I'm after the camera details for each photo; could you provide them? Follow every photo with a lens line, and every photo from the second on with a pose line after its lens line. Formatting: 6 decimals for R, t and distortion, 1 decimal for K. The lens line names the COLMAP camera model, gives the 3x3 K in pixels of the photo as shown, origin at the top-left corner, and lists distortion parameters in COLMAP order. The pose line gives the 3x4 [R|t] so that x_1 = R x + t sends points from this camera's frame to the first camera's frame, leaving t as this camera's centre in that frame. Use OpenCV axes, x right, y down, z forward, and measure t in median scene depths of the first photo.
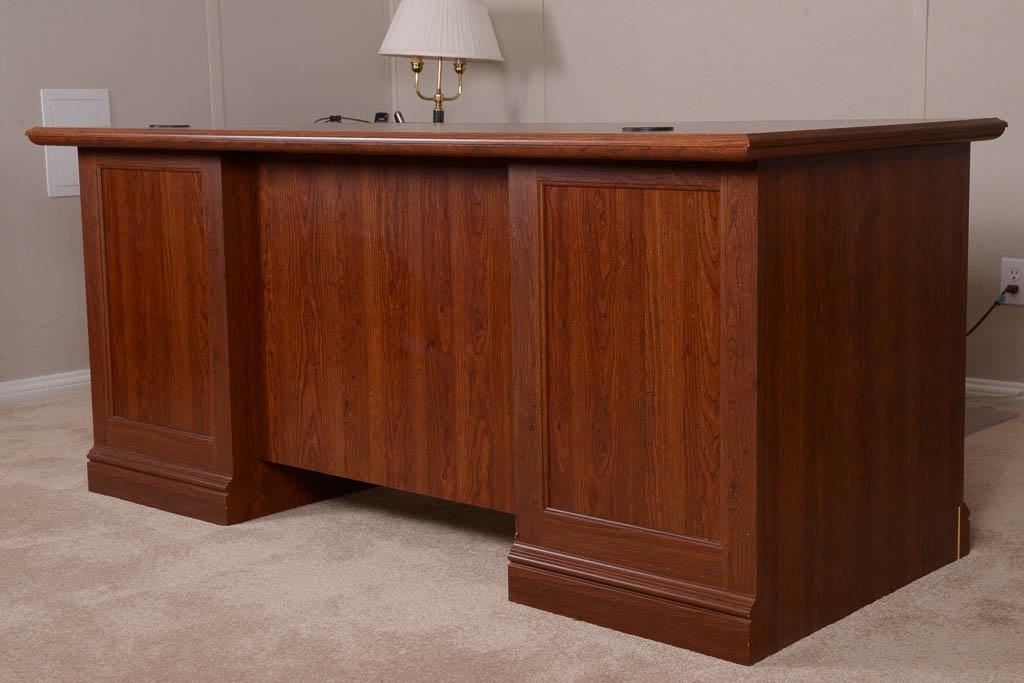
lens RADIAL K [[1563.6, 0, 512.8], [0, 1563.6, 339.1], [0, 0, 1]] dist [0.024796, 0.000000]
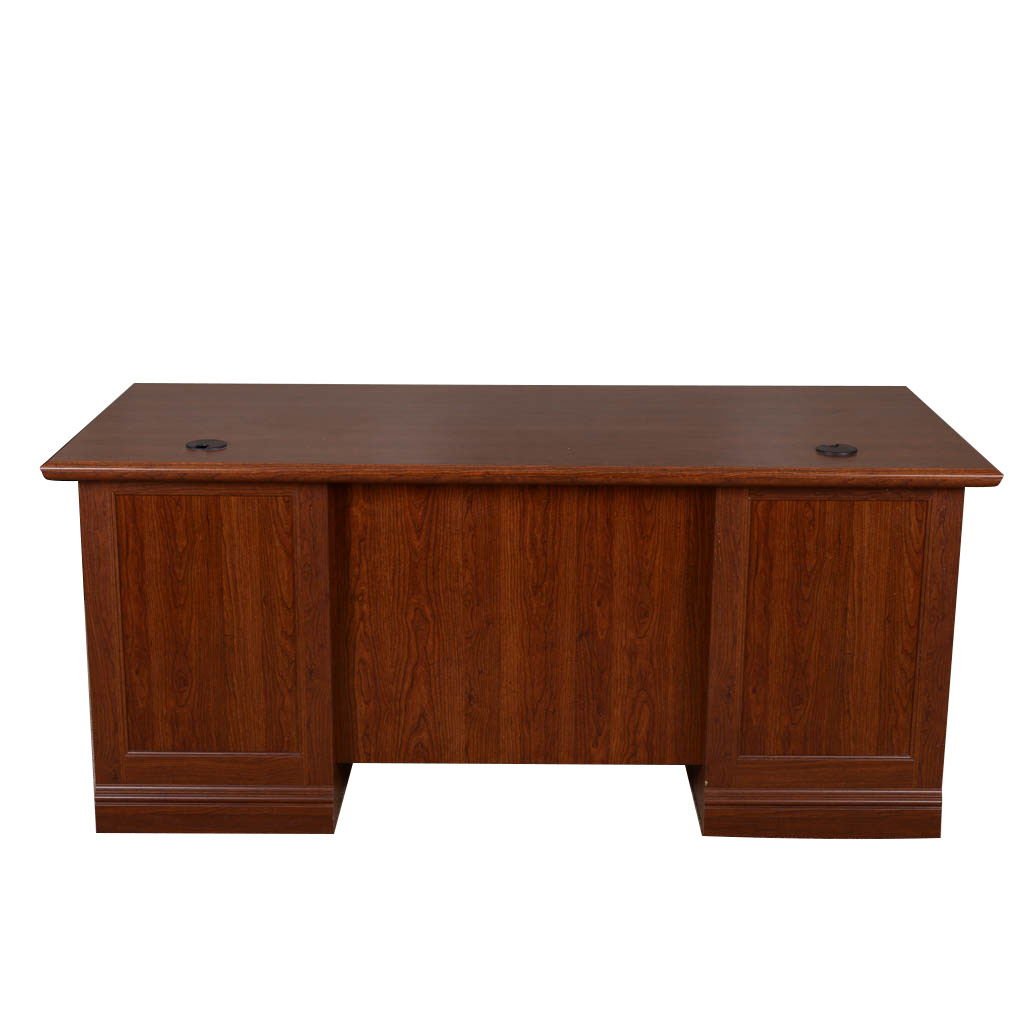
lens RADIAL K [[1678.9, 0, 511.6], [0, 1678.9, 513.7], [0, 0, 1]] dist [-0.038883, 0.000000]
pose [[0.758689, -0.150316, 0.633874, -0.849445], [0.086722, 0.987660, 0.130414, -0.246024], [-0.645655, -0.043973, 0.762362, 0.121247]]
